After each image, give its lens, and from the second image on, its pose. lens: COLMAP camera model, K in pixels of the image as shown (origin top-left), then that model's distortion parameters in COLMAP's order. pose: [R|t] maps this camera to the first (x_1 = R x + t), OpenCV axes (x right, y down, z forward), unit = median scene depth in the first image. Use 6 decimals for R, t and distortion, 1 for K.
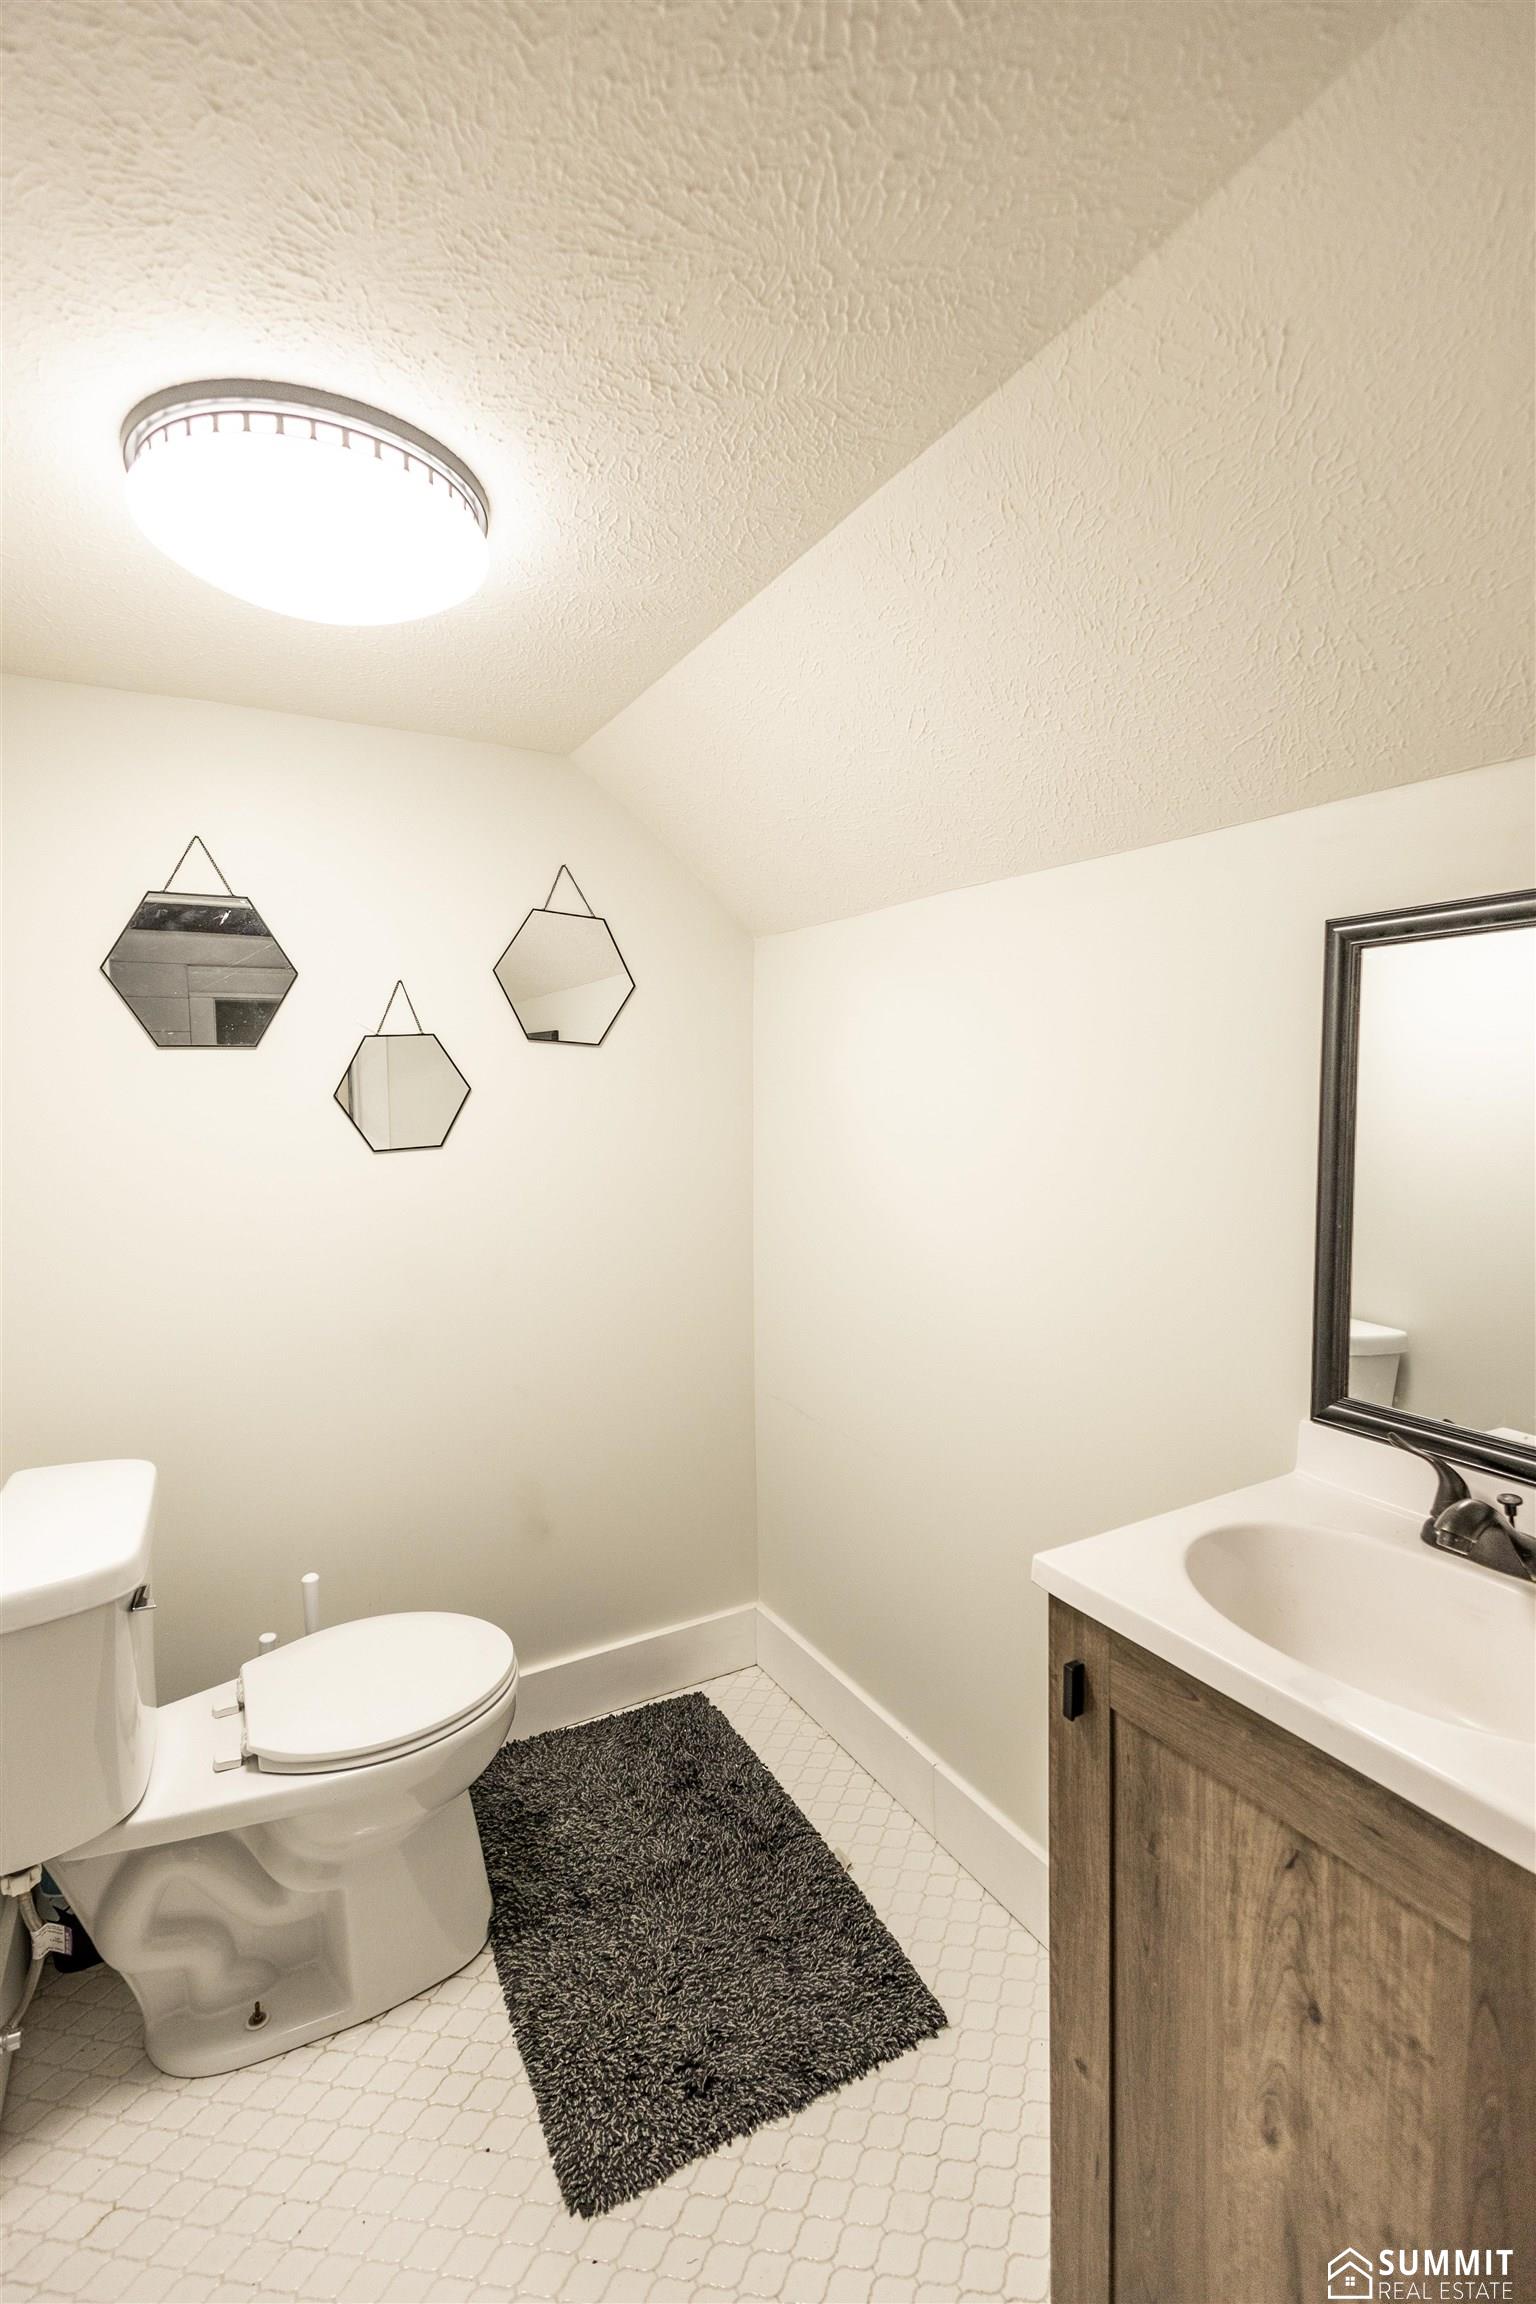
lens RADIAL K [[1050.4, 0, 758.2], [0, 1050.4, 1151.4], [0, 0, 1]] dist [0.002249, 0.000101]
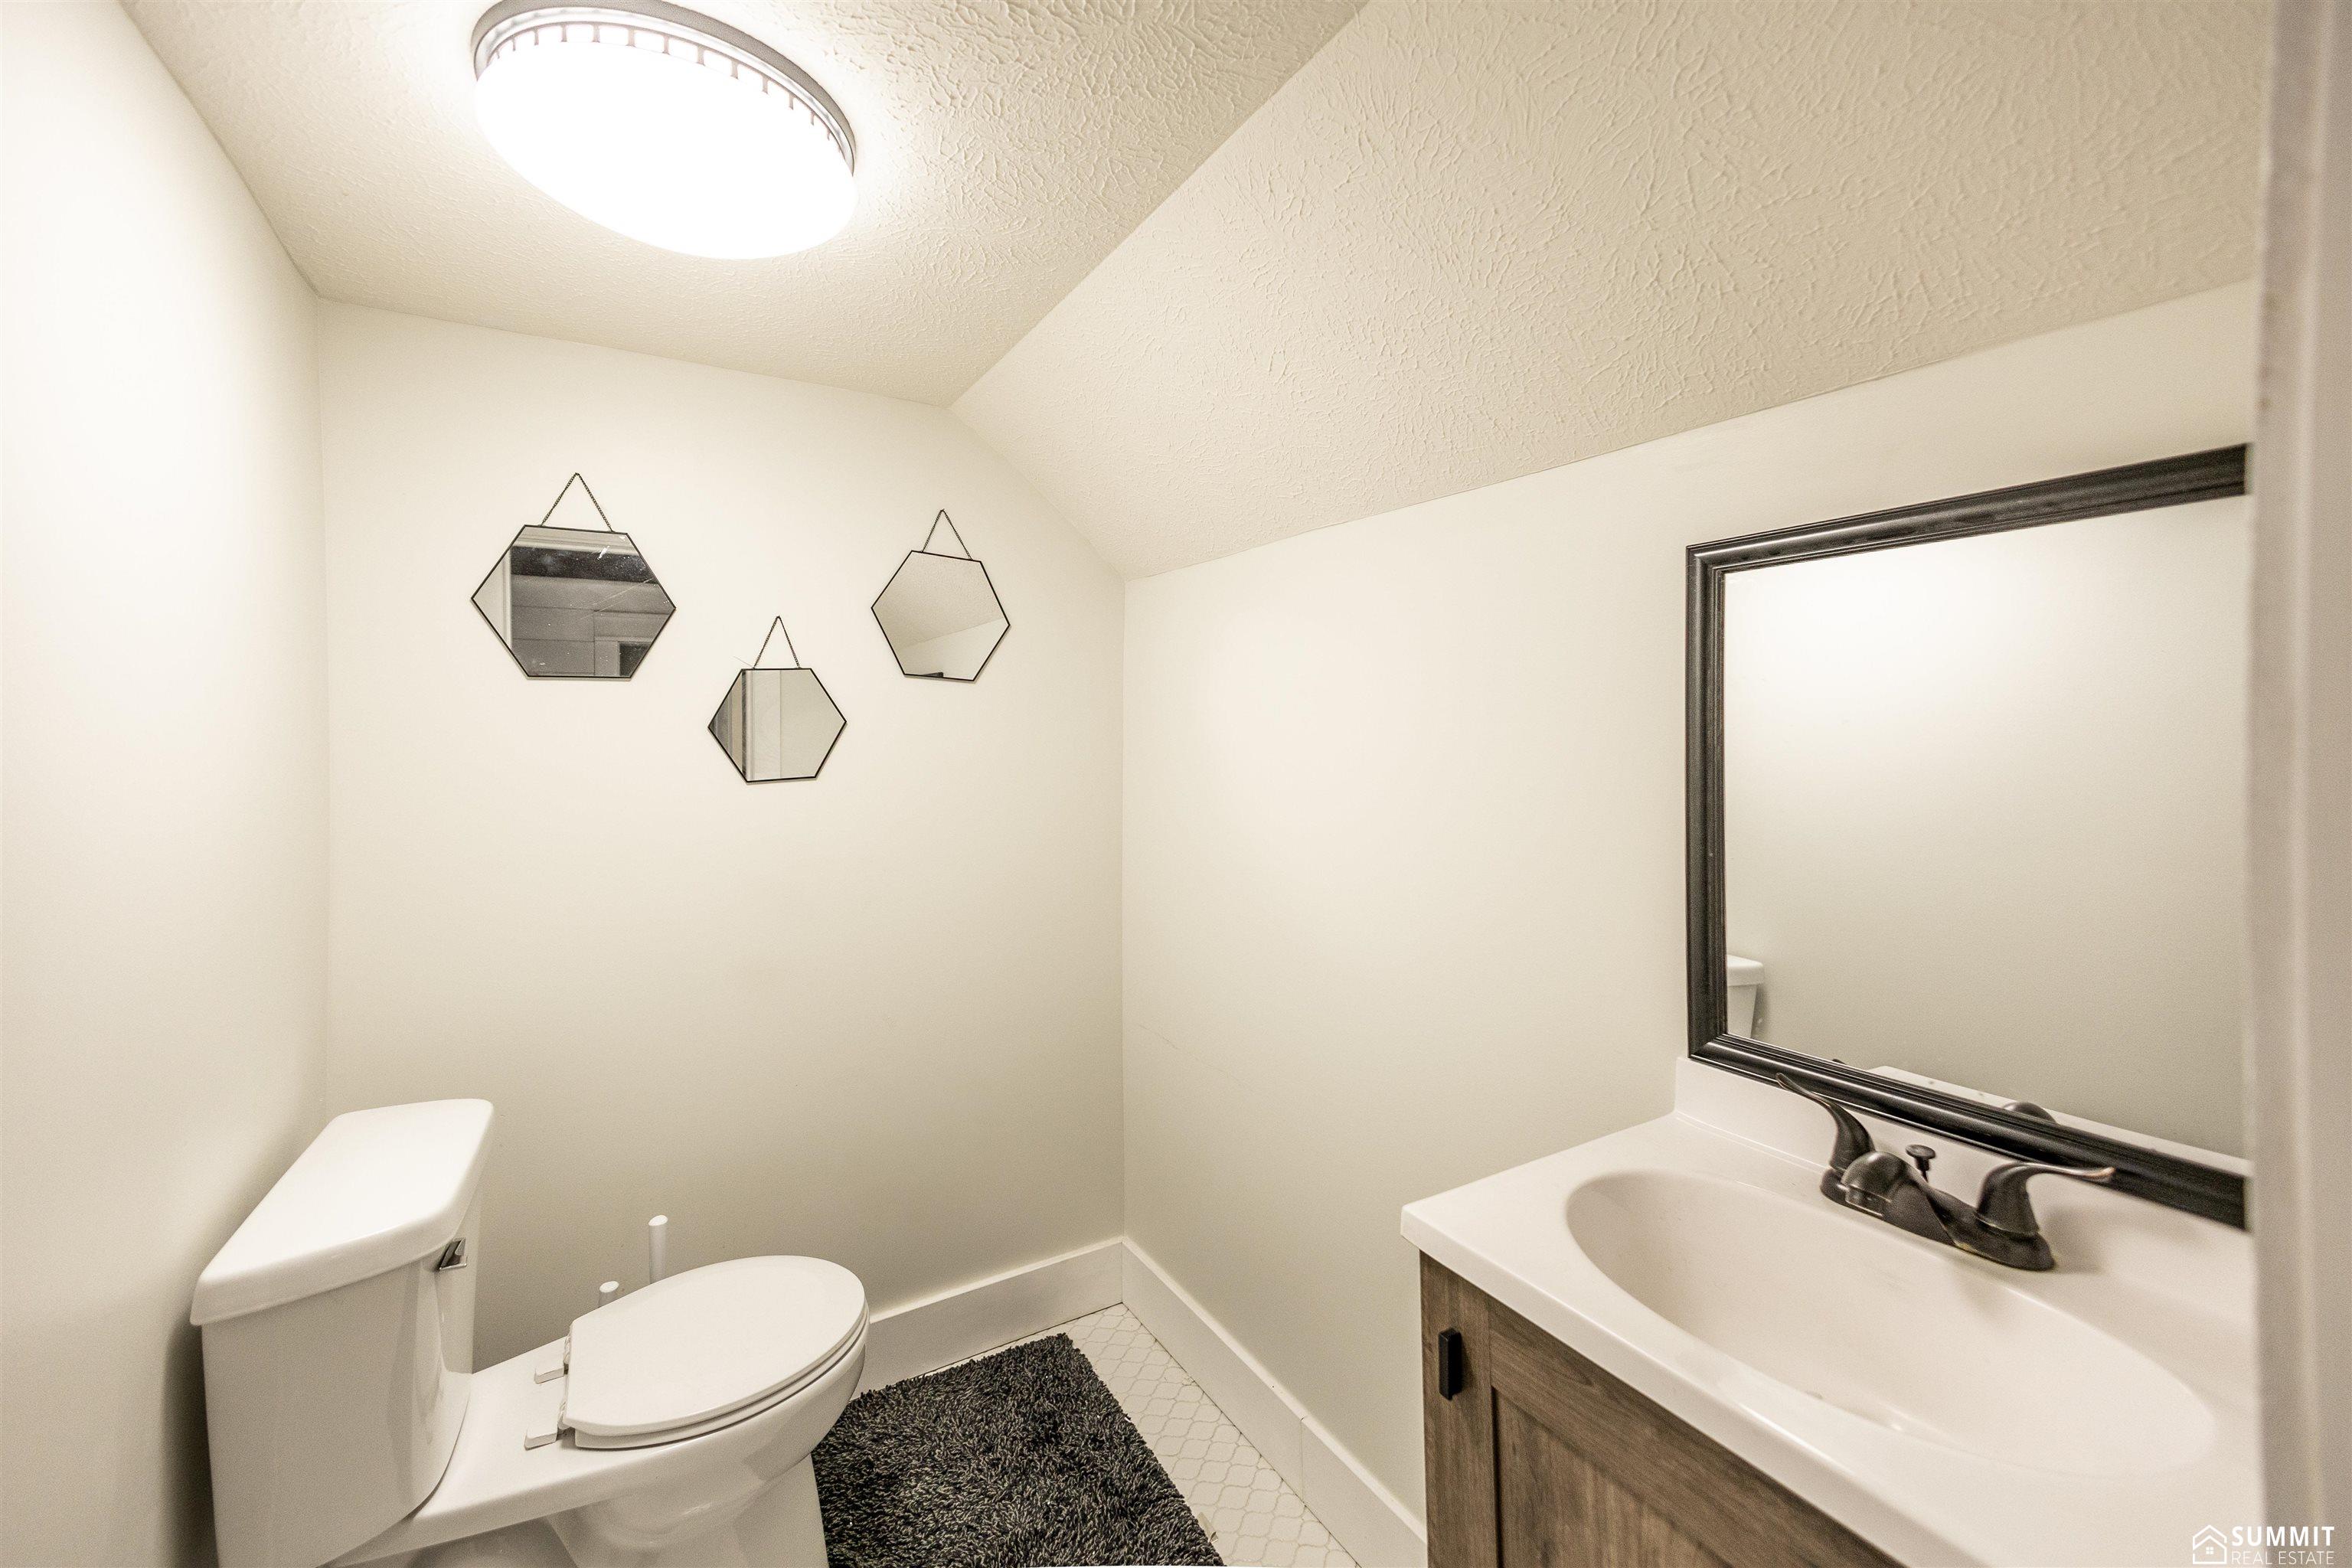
lens RADIAL K [[952.7, 0, 1153.8], [0, 952.7, 739.0], [0, 0, 1]] dist [0.030605, 0.000713]
pose [[0.999893, 0.003455, 0.014198, 0.021368], [-0.002644, 0.998384, -0.056759, 0.014513], [-0.014371, 0.056715, 0.998287, 0.099313]]
